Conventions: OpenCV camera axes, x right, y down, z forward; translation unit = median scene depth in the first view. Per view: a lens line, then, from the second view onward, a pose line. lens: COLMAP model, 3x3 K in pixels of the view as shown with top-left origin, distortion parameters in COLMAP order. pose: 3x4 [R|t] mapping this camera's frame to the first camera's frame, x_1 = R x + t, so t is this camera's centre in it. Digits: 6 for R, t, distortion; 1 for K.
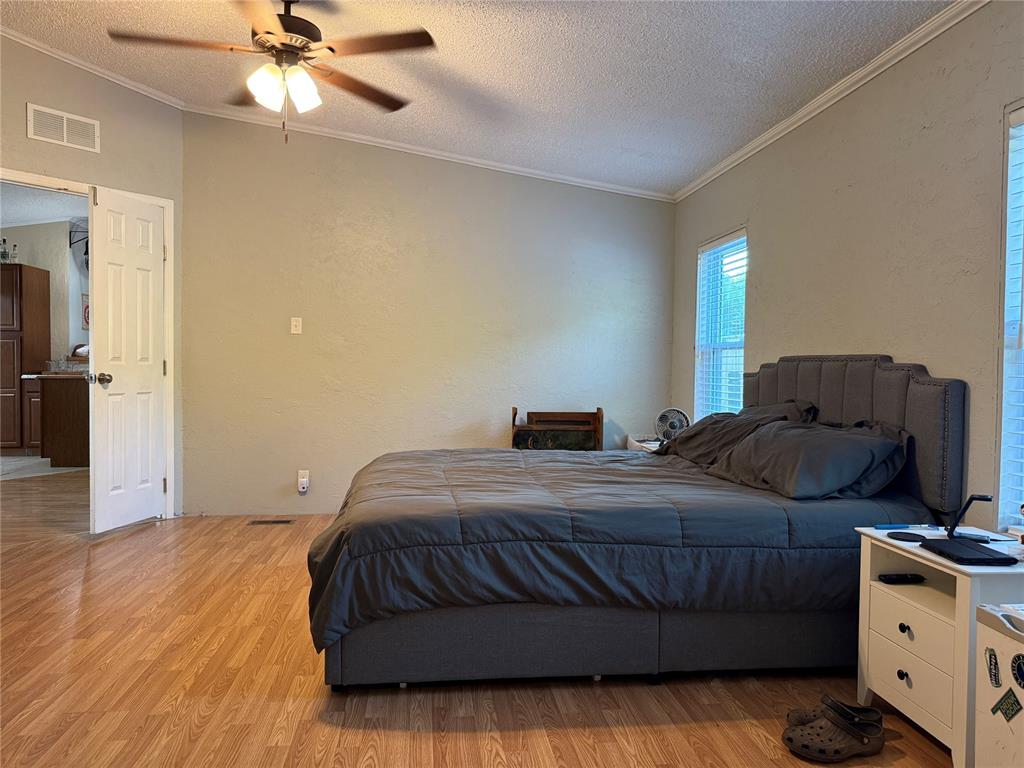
lens RADIAL K [[721.5, 0, 511.3], [0, 721.5, 386.2], [0, 0, 1]] dist [0.047417, -0.069550]
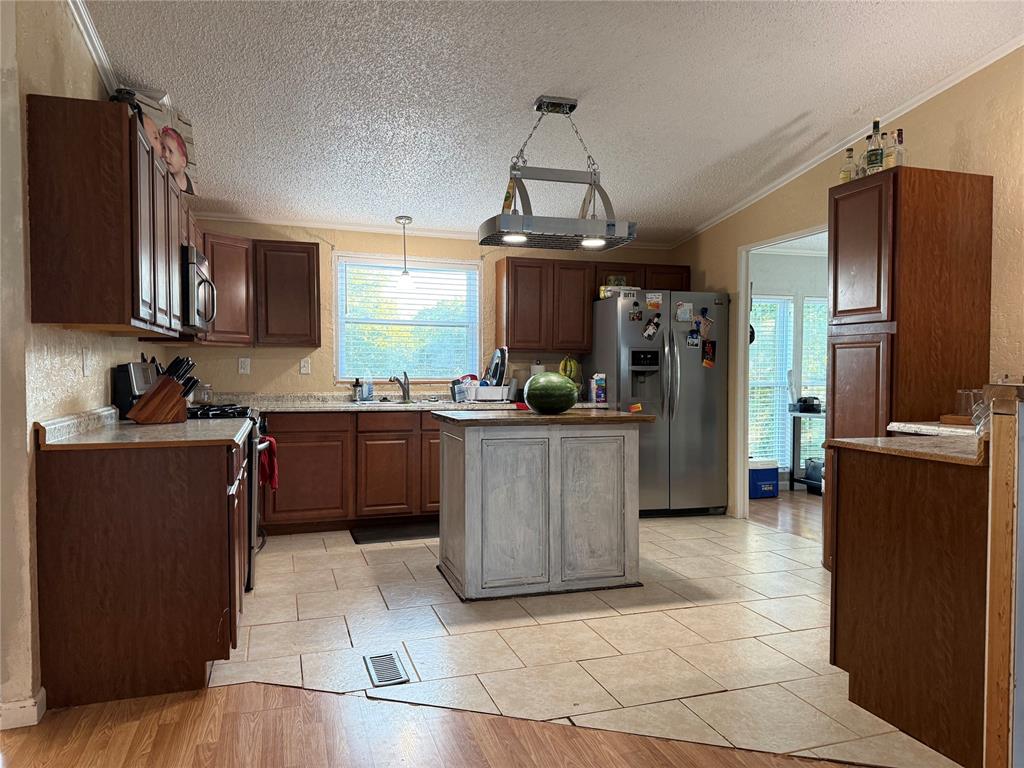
lens RADIAL K [[721.5, 0, 512.2], [0, 721.5, 386.9], [0, 0, 1]] dist [0.047417, -0.069550]
pose [[0.183210, 0.012344, -0.982996, -0.272561], [-0.023811, 0.999684, 0.008116, -0.032586], [0.982785, 0.021919, 0.183445, 0.653495]]
